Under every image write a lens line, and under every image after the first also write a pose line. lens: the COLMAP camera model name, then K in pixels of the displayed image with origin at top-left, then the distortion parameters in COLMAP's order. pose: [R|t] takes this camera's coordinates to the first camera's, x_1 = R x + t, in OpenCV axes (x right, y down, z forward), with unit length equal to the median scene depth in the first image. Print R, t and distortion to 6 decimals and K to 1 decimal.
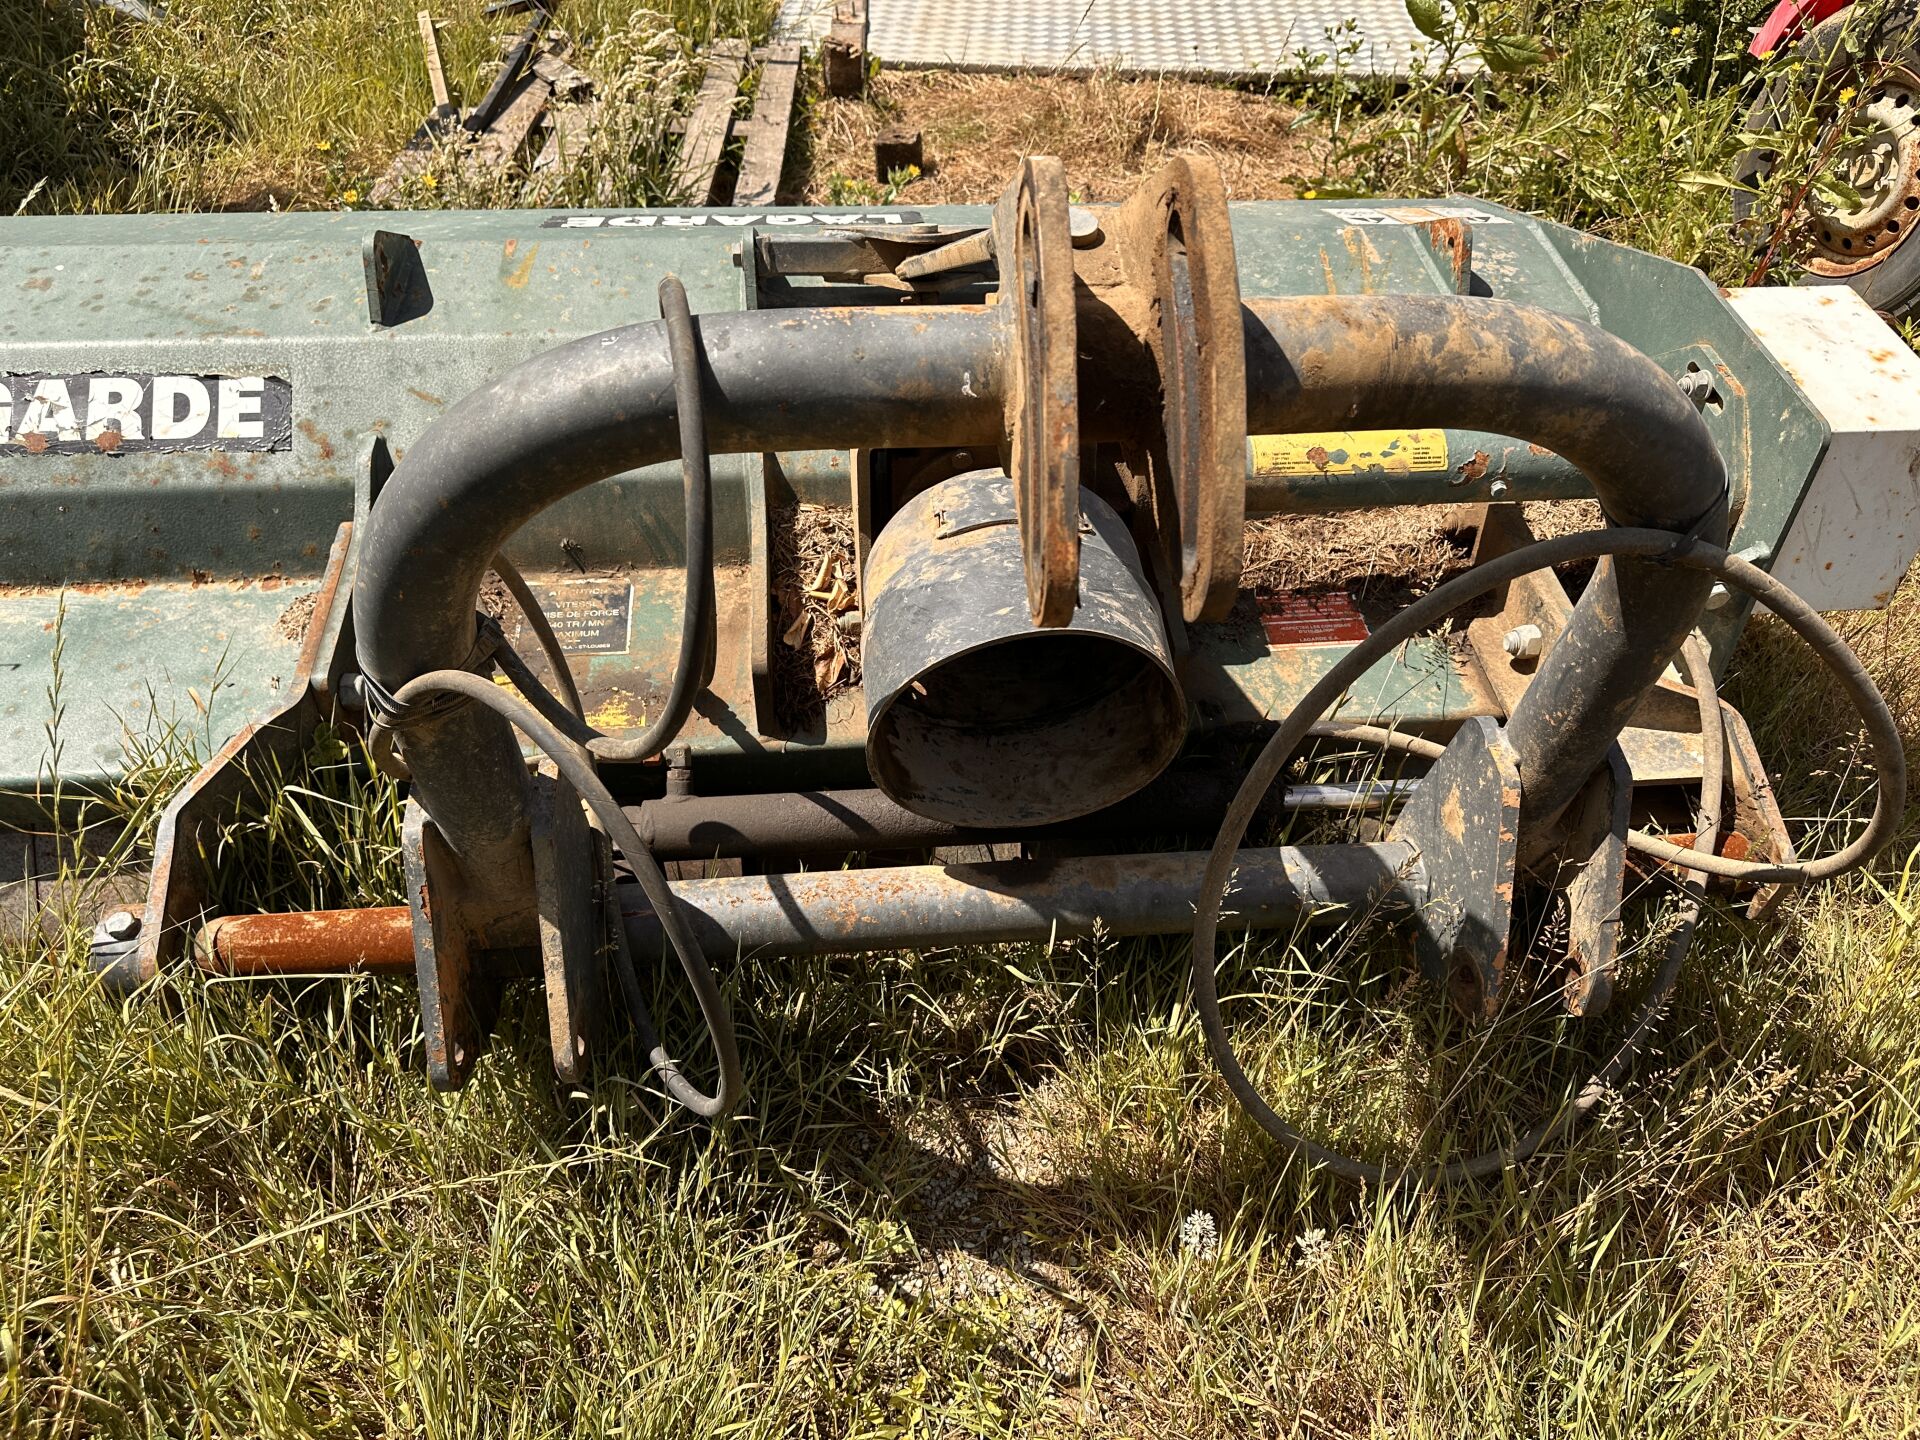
lens RADIAL K [[1318.0, 0, 972.5], [0, 1318.0, 728.0], [0, 0, 1]] dist [0.032917, -0.031749]
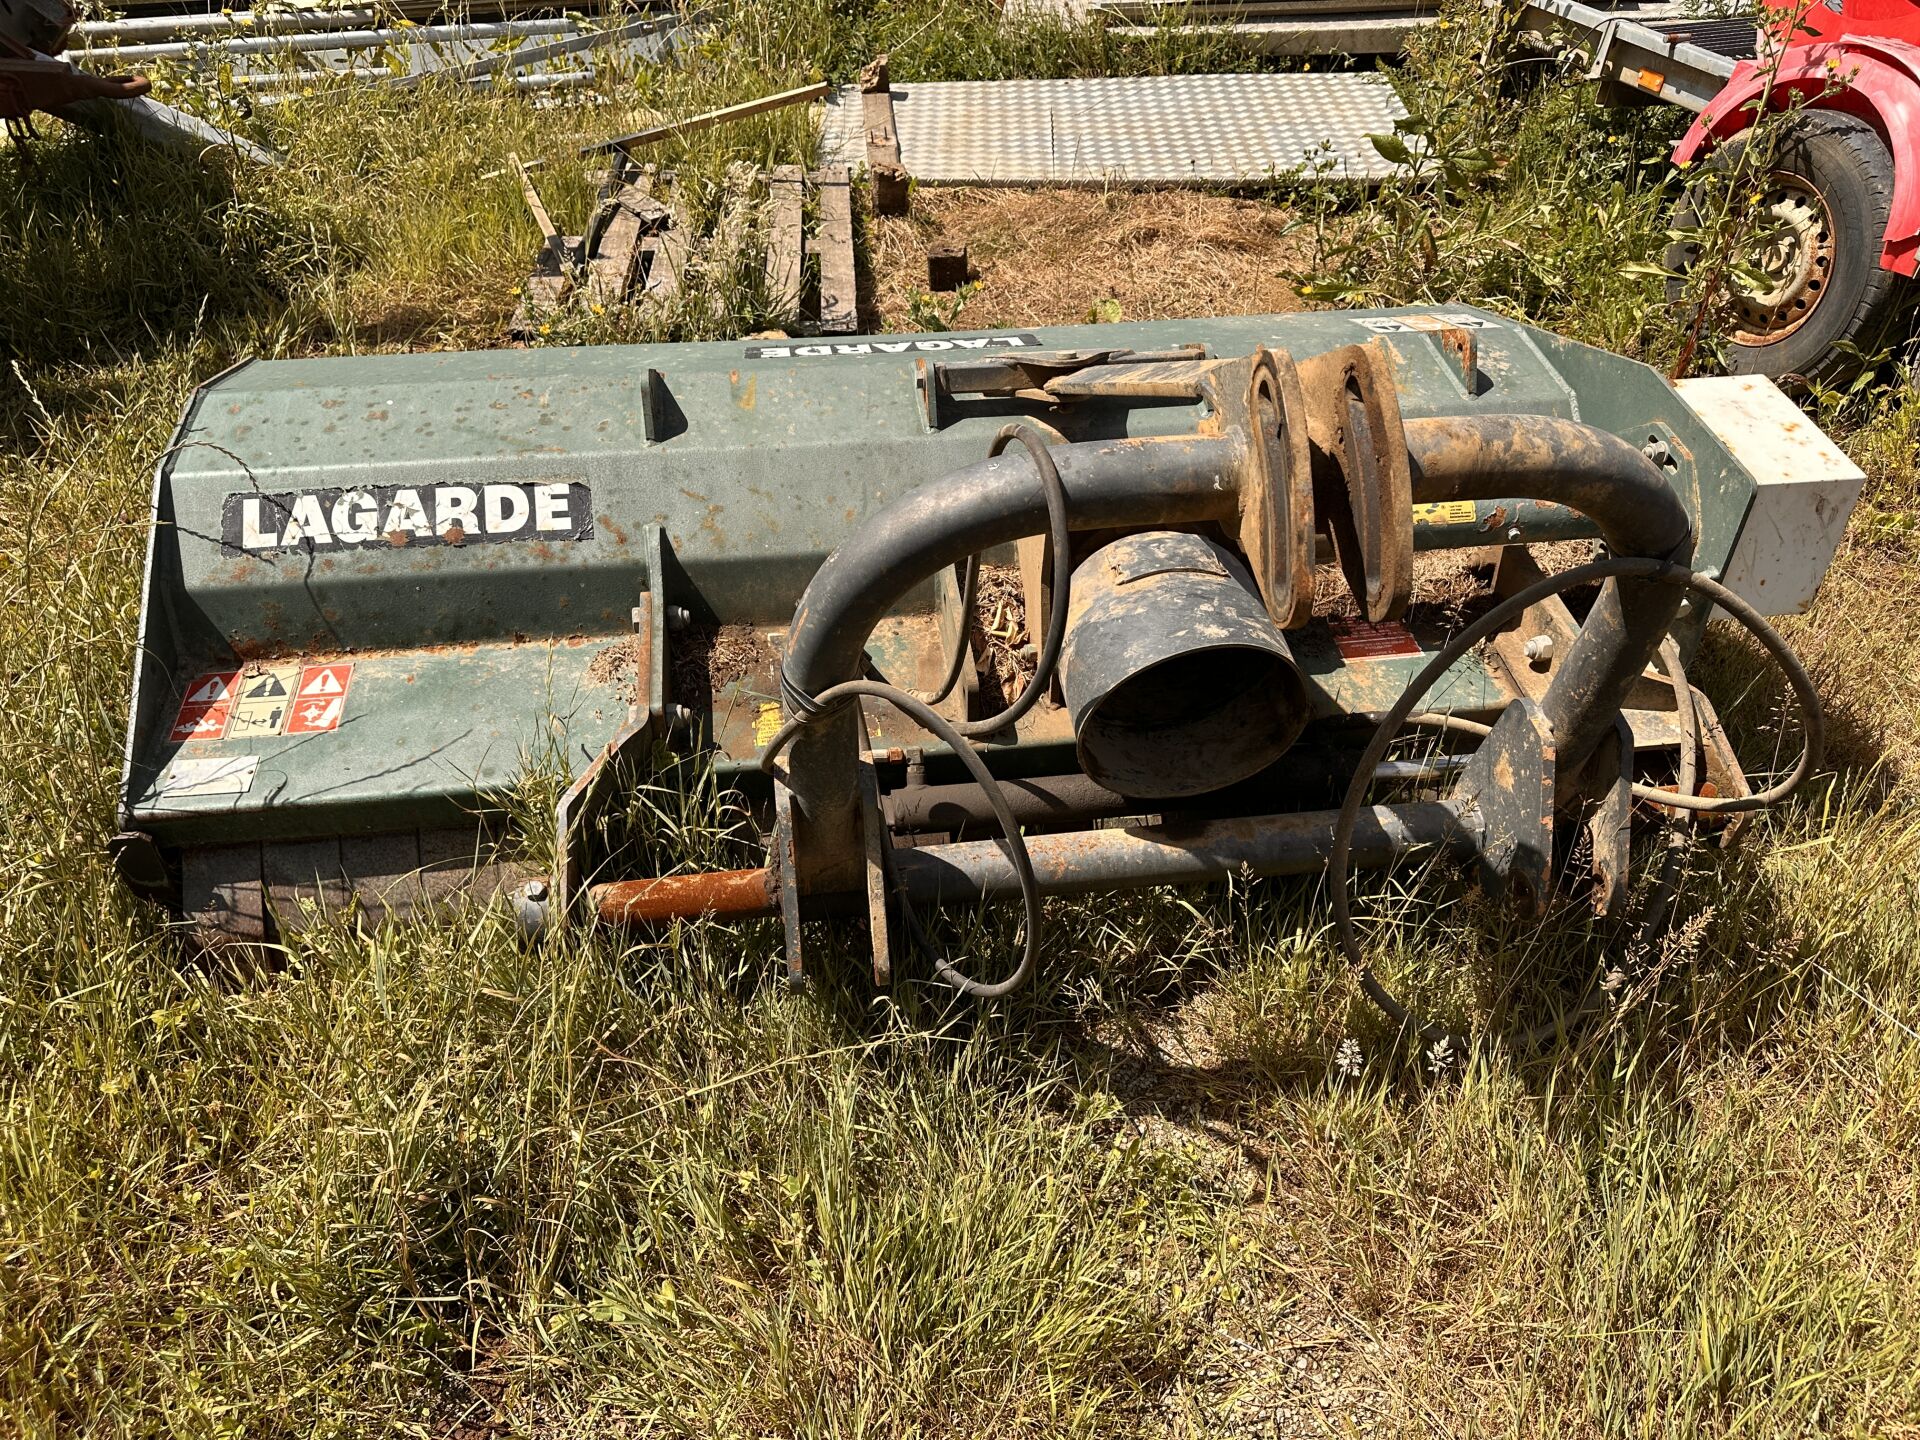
lens RADIAL K [[1318.0, 0, 963.4], [0, 1318.0, 722.1], [0, 0, 1]] dist [0.032917, -0.031749]
pose [[0.999043, -0.038142, 0.021424, -0.199482], [0.039143, 0.998058, -0.048452, 0.052803], [-0.019535, 0.049244, 0.998596, -0.321613]]
